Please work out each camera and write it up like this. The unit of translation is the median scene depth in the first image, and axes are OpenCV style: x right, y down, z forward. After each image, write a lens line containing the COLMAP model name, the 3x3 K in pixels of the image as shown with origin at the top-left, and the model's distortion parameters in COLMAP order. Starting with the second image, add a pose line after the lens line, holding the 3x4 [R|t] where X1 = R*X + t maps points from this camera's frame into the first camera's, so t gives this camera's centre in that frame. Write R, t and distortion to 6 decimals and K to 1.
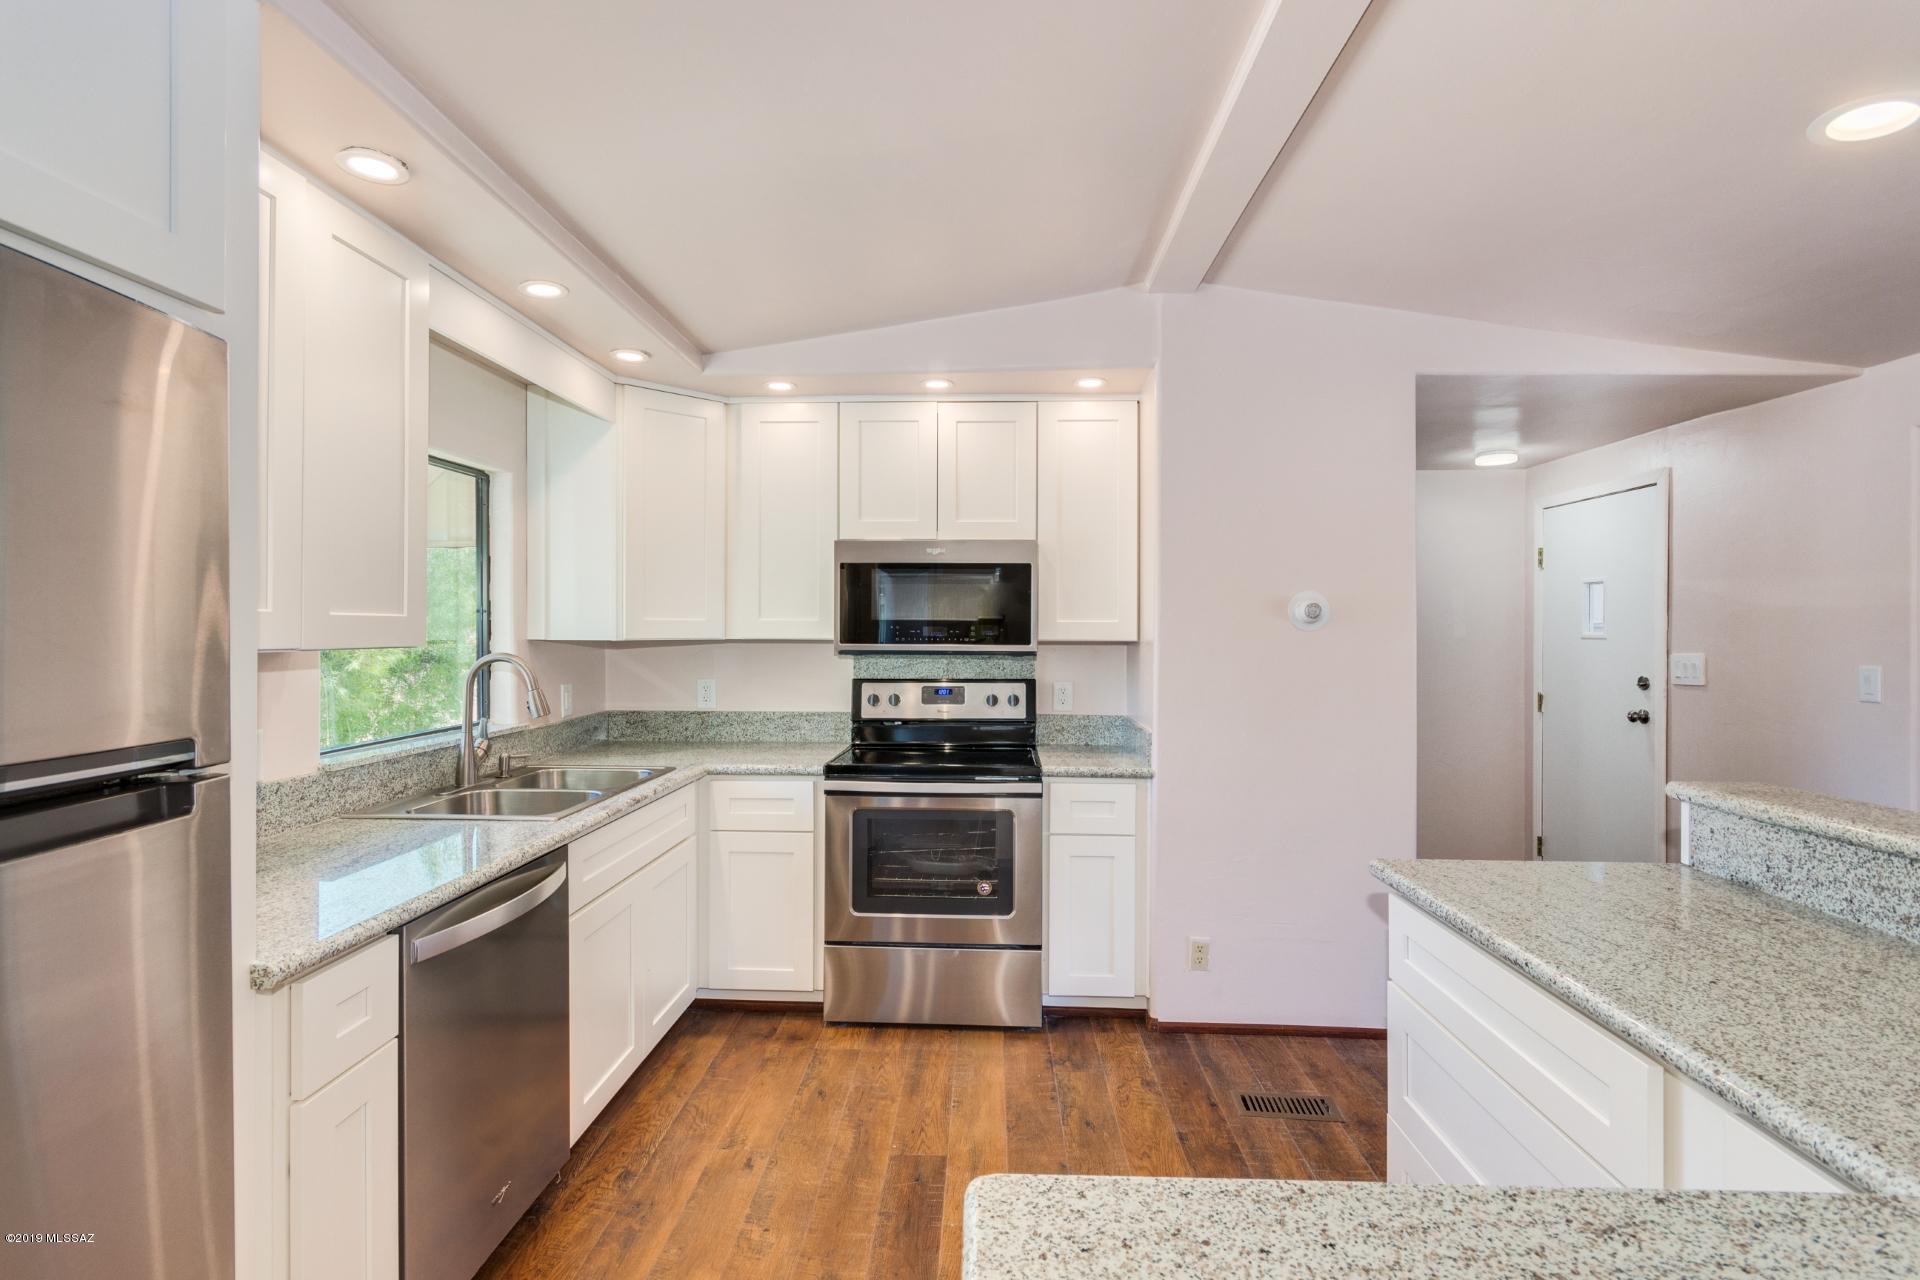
lens RADIAL K [[900.1, 0, 960.3], [0, 900.1, 633.4], [0, 0, 1]] dist [0.005699, 0.000471]
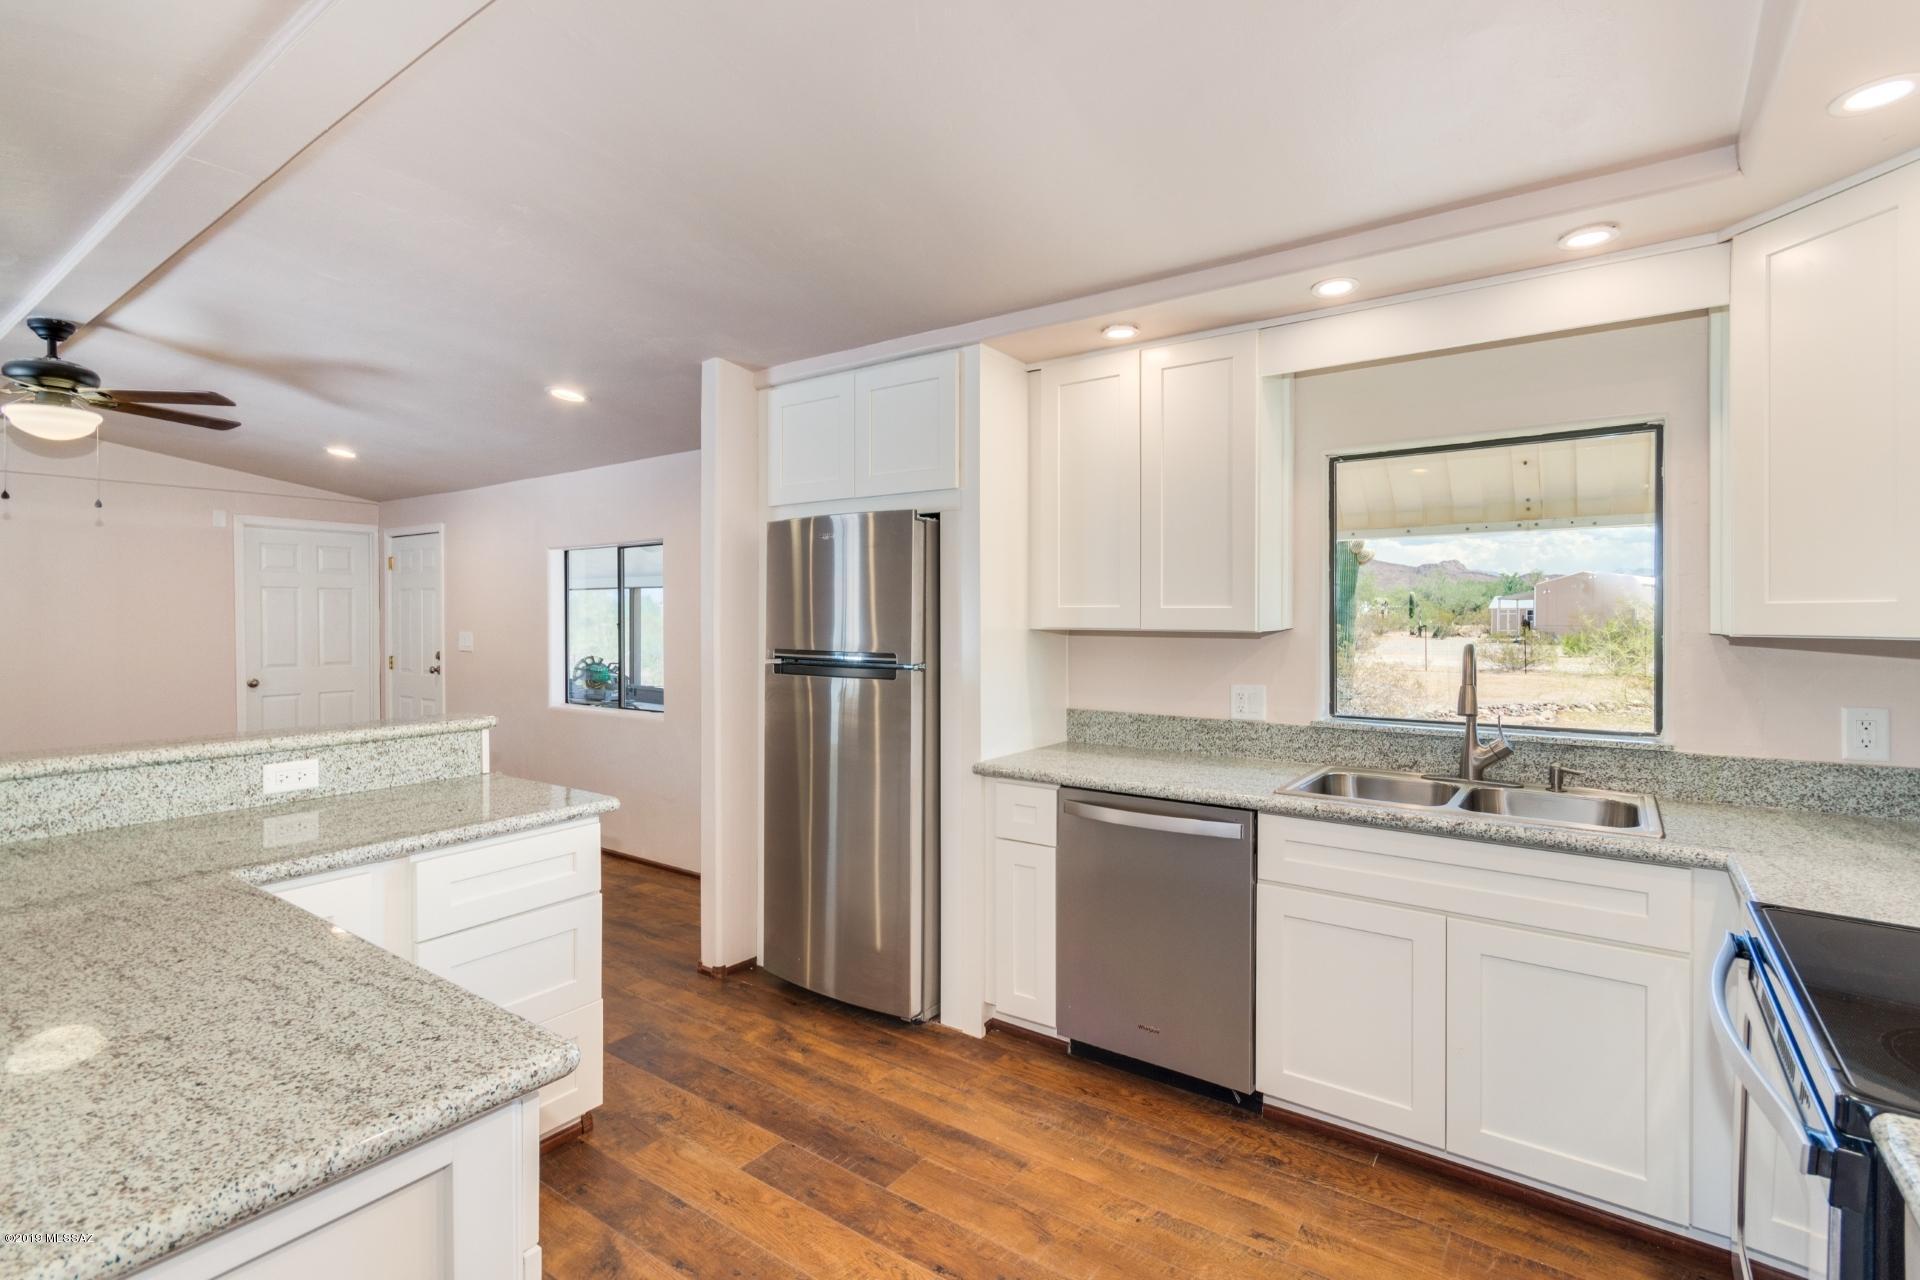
lens RADIAL K [[900.1, 0, 960.7], [0, 900.1, 629.0], [0, 0, 1]] dist [0.005699, 0.000471]
pose [[-0.552937, 0.007894, -0.833186, 0.691604], [-0.008207, 0.999855, 0.014919, -0.004558], [0.833183, 0.015087, -0.552792, 1.325912]]
